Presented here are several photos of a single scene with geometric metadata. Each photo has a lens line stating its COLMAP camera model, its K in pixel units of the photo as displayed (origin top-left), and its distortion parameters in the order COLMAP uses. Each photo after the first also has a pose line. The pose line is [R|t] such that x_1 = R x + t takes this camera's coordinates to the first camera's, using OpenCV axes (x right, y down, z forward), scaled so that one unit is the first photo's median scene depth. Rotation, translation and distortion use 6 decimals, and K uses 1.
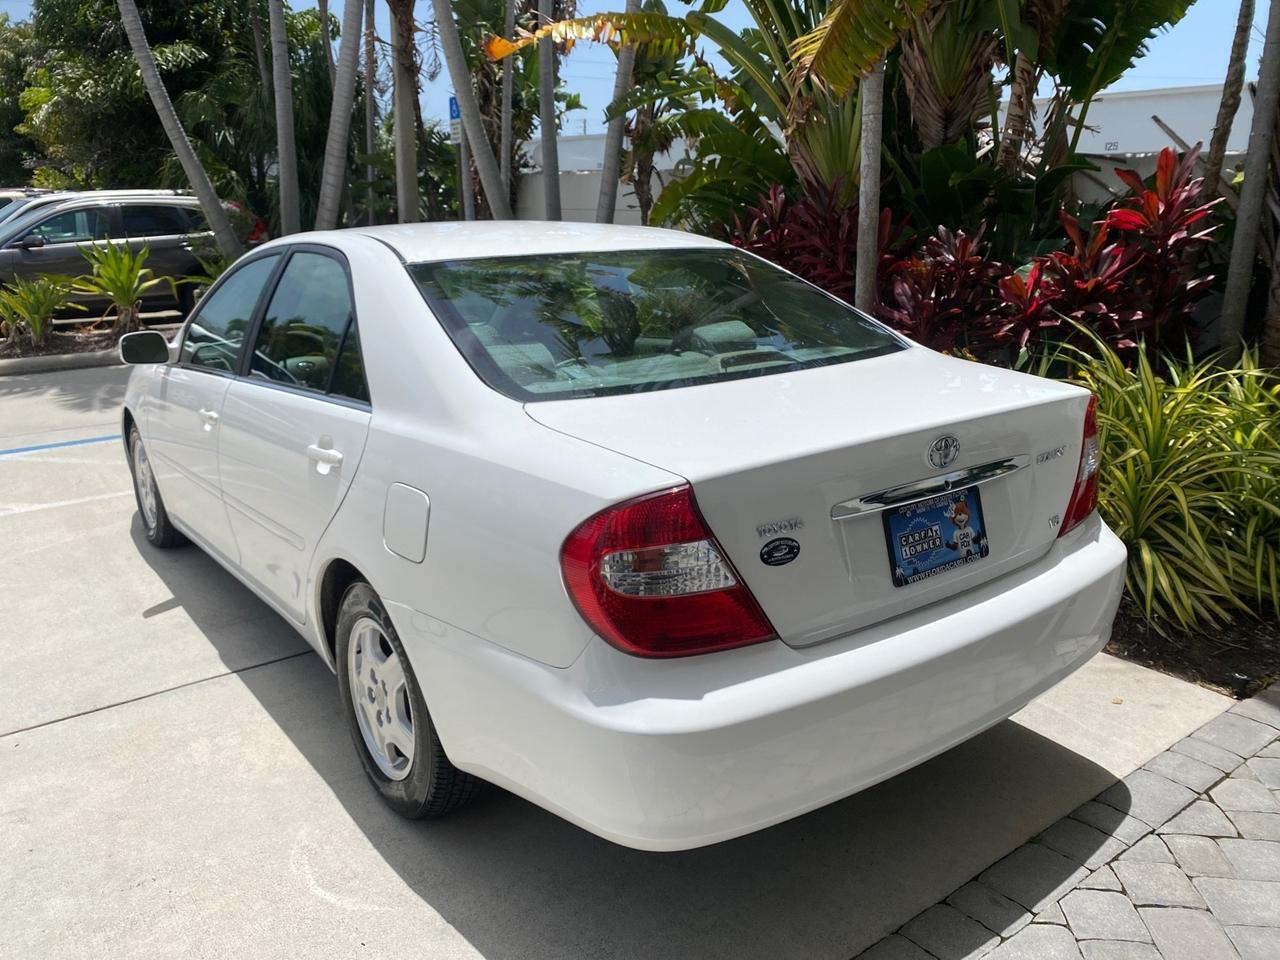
lens RADIAL K [[986.8, 0, 638.9], [0, 986.8, 473.6], [0, 0, 1]] dist [0.020573, -0.022179]
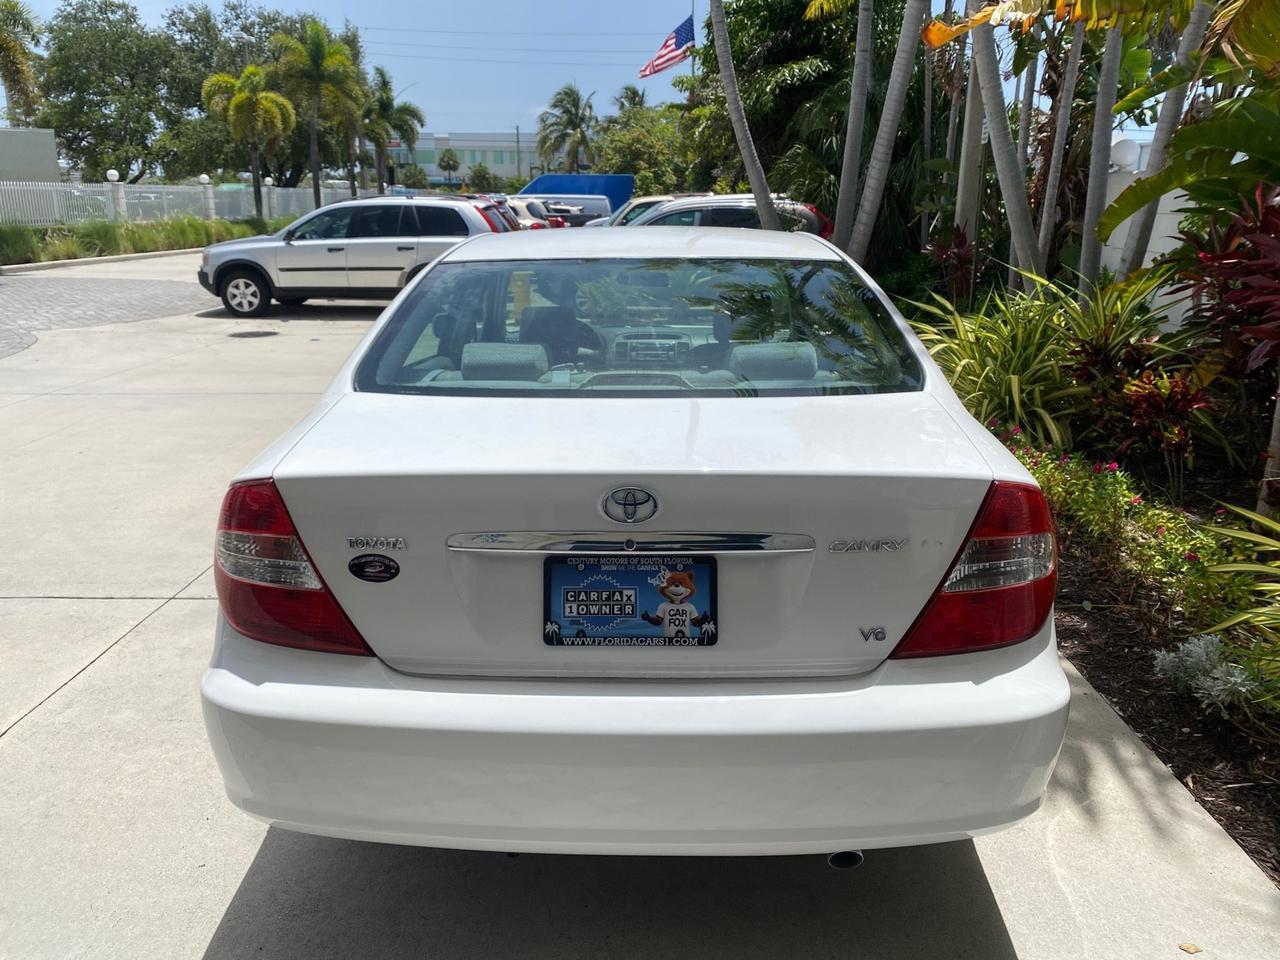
lens RADIAL K [[986.8, 0, 632.8], [0, 986.8, 446.9], [0, 0, 1]] dist [0.020573, -0.022179]
pose [[0.786266, 0.147216, -0.600094, 0.796658], [-0.161311, 0.986428, 0.030637, -0.096539], [0.596460, 0.072713, 0.799342, 0.308130]]
